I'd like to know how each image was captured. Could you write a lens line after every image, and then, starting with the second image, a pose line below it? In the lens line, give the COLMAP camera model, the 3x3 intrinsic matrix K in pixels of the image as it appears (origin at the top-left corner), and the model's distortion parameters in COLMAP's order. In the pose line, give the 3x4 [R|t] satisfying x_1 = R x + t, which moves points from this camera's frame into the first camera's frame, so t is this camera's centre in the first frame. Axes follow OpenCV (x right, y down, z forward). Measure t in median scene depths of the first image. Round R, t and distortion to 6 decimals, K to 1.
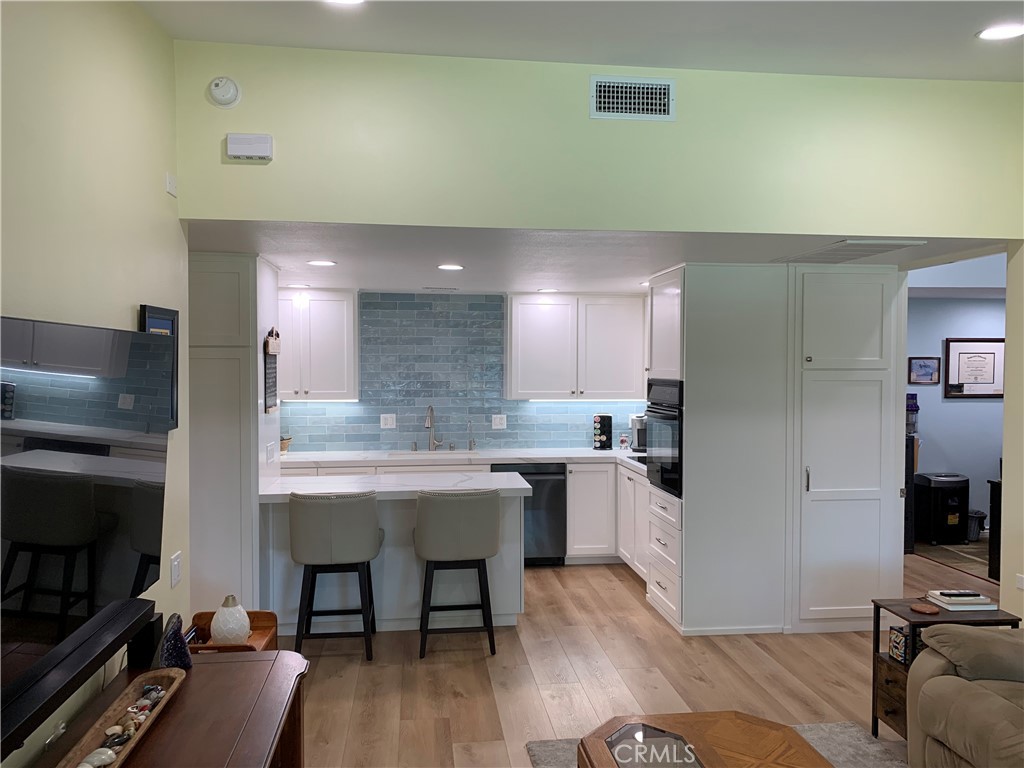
lens RADIAL K [[787.3, 0, 517.3], [0, 787.3, 388.1], [0, 0, 1]] dist [0.029335, -0.022555]
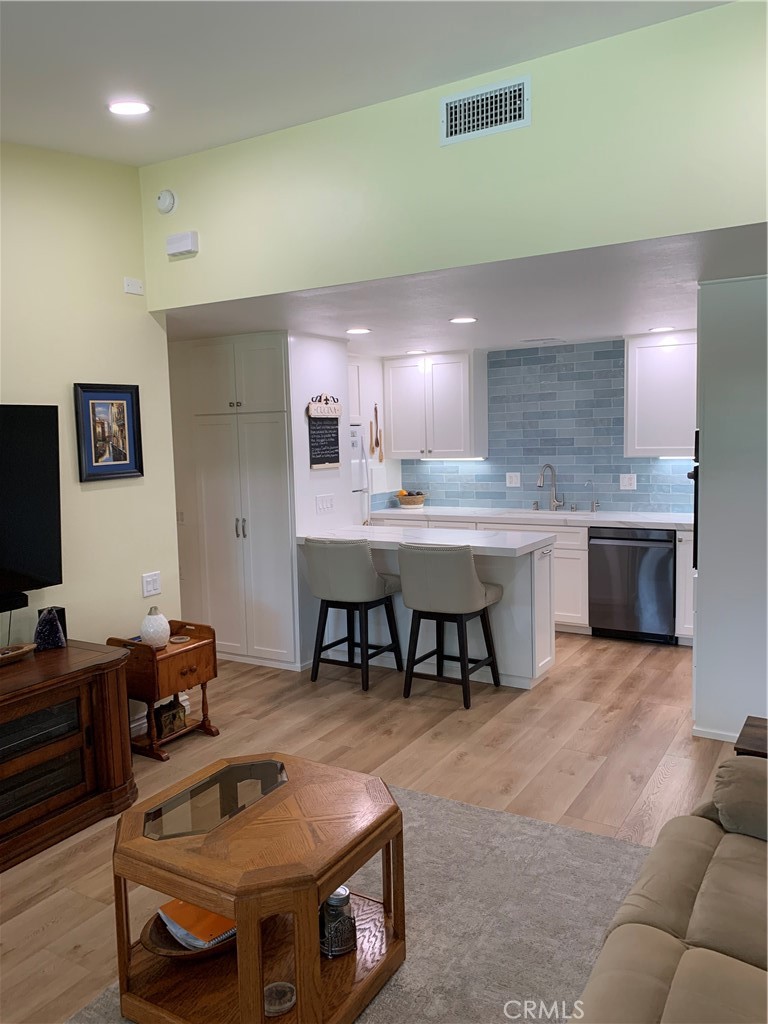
lens RADIAL K [[787.3, 0, 376.3], [0, 787.3, 518.5], [0, 0, 1]] dist [0.029335, -0.022555]
pose [[0.783972, 0.044947, -0.619168, 0.467803], [0.008130, 0.996547, 0.082635, 0.010400], [0.620744, -0.069817, 0.780899, 0.149792]]
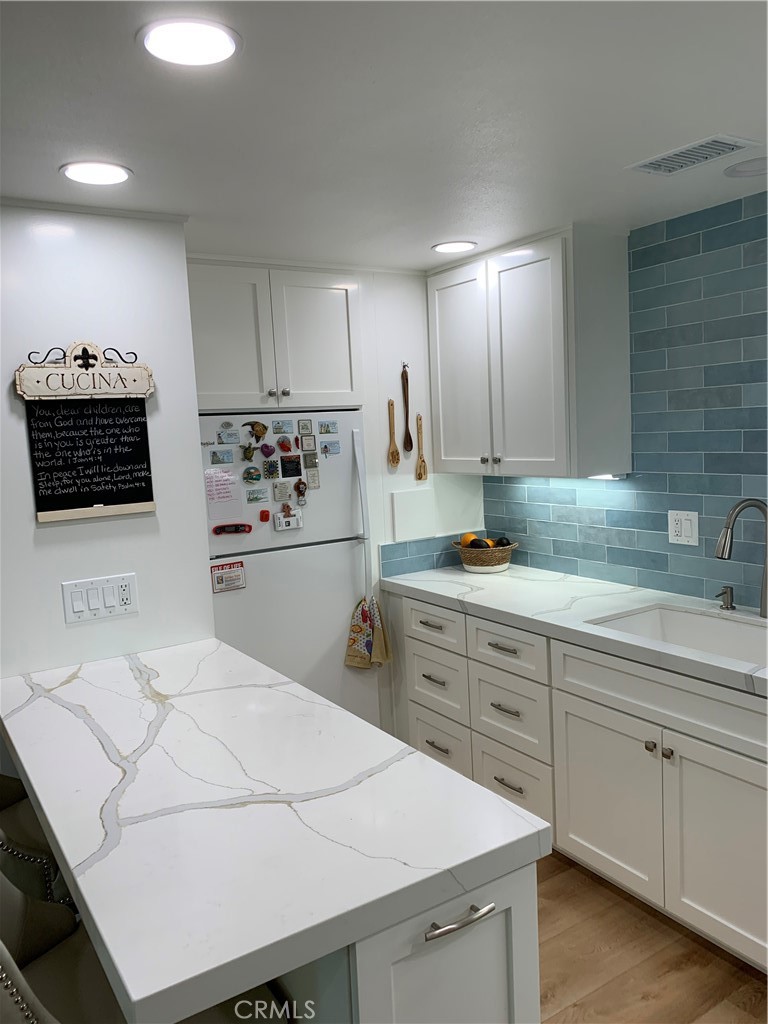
lens RADIAL K [[787.3, 0, 376.0], [0, 787.3, 513.2], [0, 0, 1]] dist [0.029335, -0.022555]
pose [[0.428943, 0.078880, -0.899881, 0.214868], [0.021614, 0.994999, 0.097521, -0.015847], [0.903073, -0.061281, 0.425093, 0.967657]]
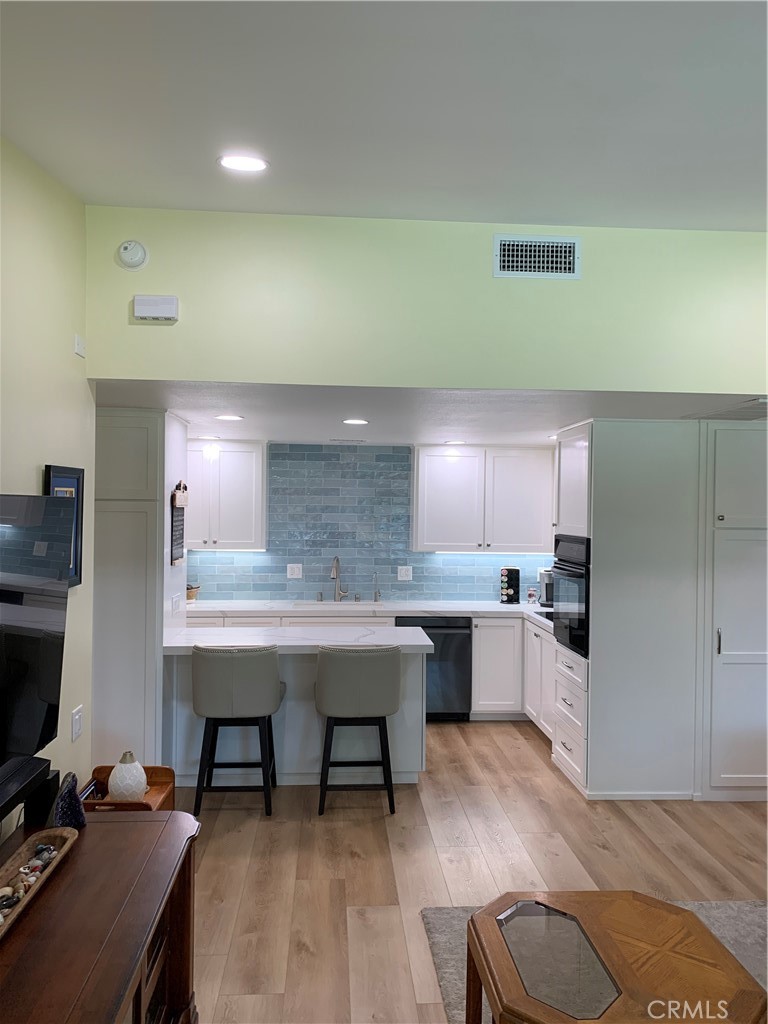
lens RADIAL K [[787.3, 0, 384.7], [0, 787.3, 517.4], [0, 0, 1]] dist [0.029335, -0.022555]
pose [[0.998191, 0.011683, -0.058980, 0.013197], [-0.012732, 0.999767, -0.017440, -0.015237], [0.058762, 0.018159, 0.998107, 0.004429]]
